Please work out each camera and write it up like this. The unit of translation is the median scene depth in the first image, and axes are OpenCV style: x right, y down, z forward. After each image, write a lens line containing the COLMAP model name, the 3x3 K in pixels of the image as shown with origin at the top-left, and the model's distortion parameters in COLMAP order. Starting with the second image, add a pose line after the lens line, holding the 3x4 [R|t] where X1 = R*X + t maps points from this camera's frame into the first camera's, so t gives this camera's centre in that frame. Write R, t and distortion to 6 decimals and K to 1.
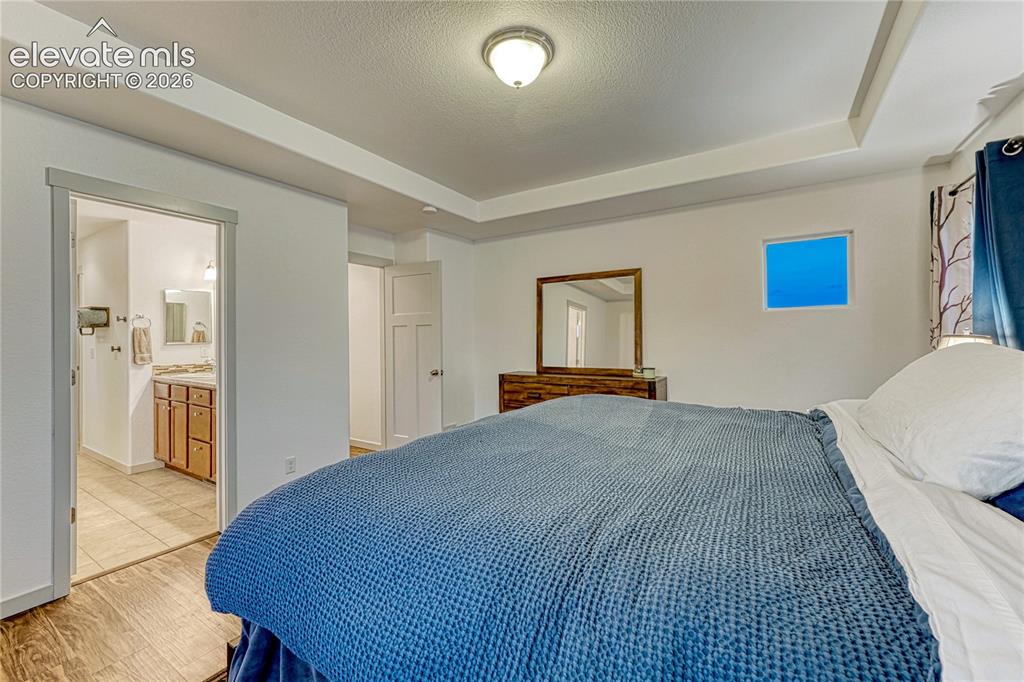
lens RADIAL K [[410.1, 0, 512.0], [0, 410.1, 341.0], [0, 0, 1]] dist [0.002350, 0.000762]
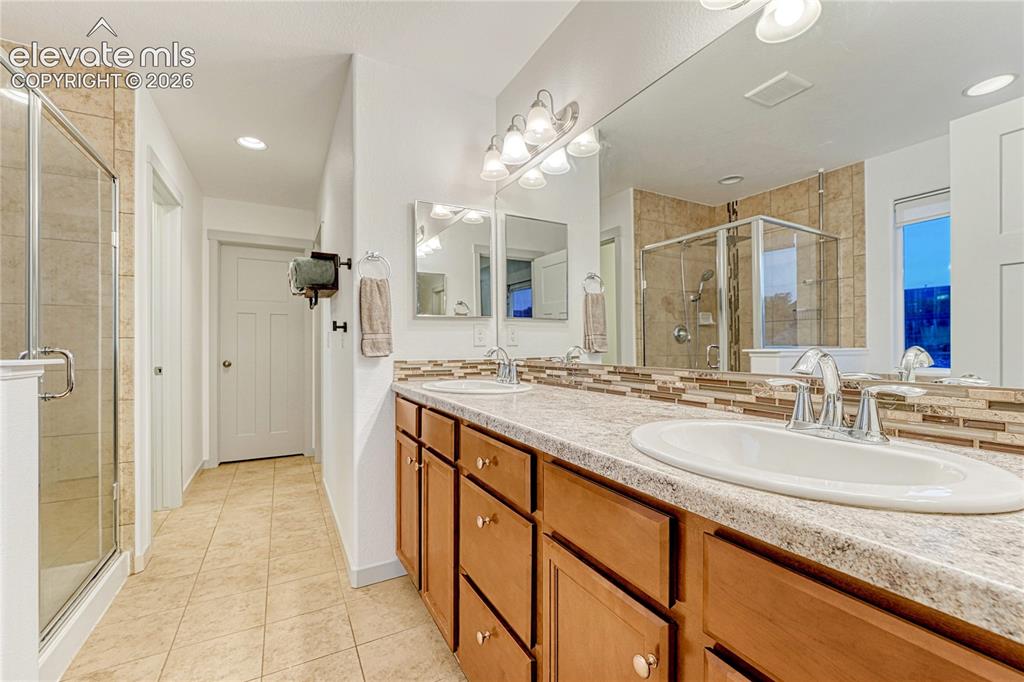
lens RADIAL K [[412.7, 0, 512.0], [0, 412.7, 341.0], [0, 0, 1]] dist [-0.002783, -0.000229]
pose [[0.880259, -0.001151, -0.474493, -0.533824], [-0.002768, 0.999968, -0.007561, 0.040945], [0.474486, 0.007970, 0.880227, 0.652652]]
